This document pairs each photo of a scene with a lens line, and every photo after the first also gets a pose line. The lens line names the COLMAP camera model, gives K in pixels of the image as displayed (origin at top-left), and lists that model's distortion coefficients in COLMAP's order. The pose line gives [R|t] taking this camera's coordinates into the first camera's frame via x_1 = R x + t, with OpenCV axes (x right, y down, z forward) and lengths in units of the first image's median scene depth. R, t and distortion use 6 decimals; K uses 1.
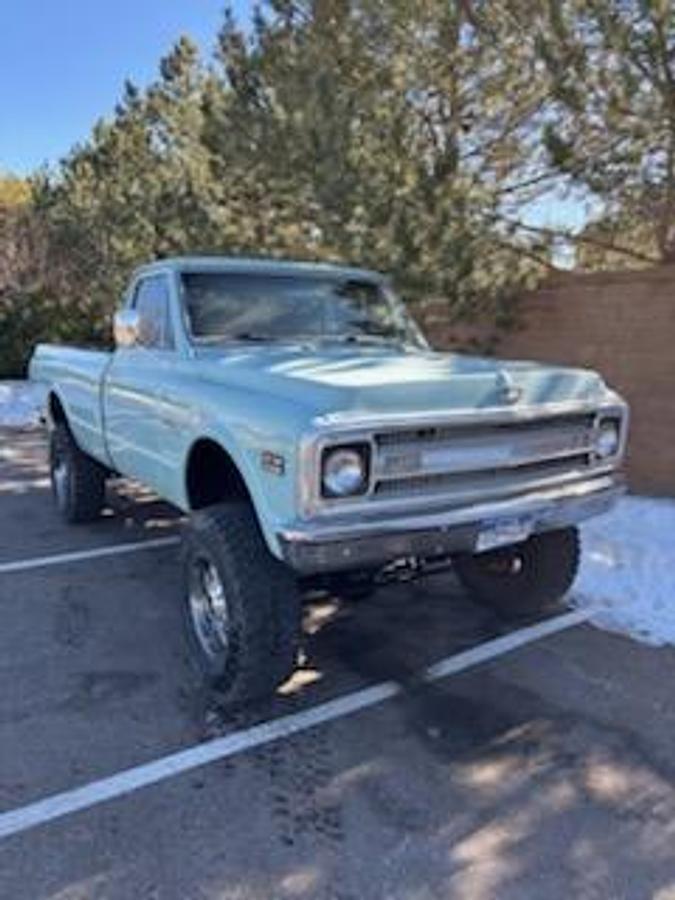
lens RADIAL K [[711.3, 0, 338.2], [0, 711.3, 433.2], [0, 0, 1]] dist [0.031711, 0.000117]
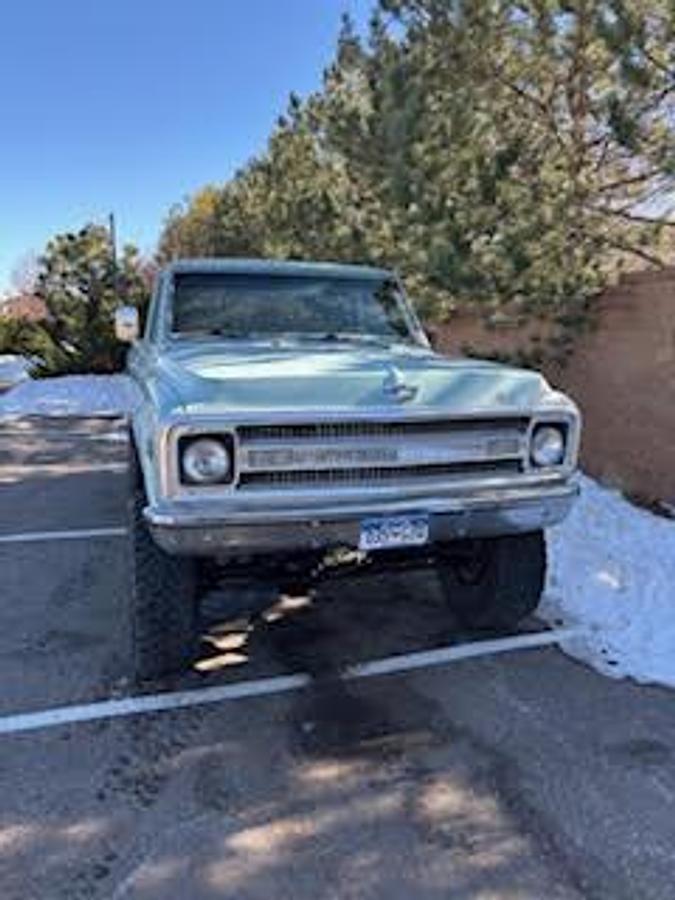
lens RADIAL K [[711.3, 0, 338.2], [0, 711.3, 433.2], [0, 0, 1]] dist [0.031711, 0.000117]
pose [[0.962187, 0.046016, -0.268476, 0.418931], [-0.046087, 0.998919, 0.006040, -0.001716], [0.268463, 0.006562, 0.963268, 0.038804]]
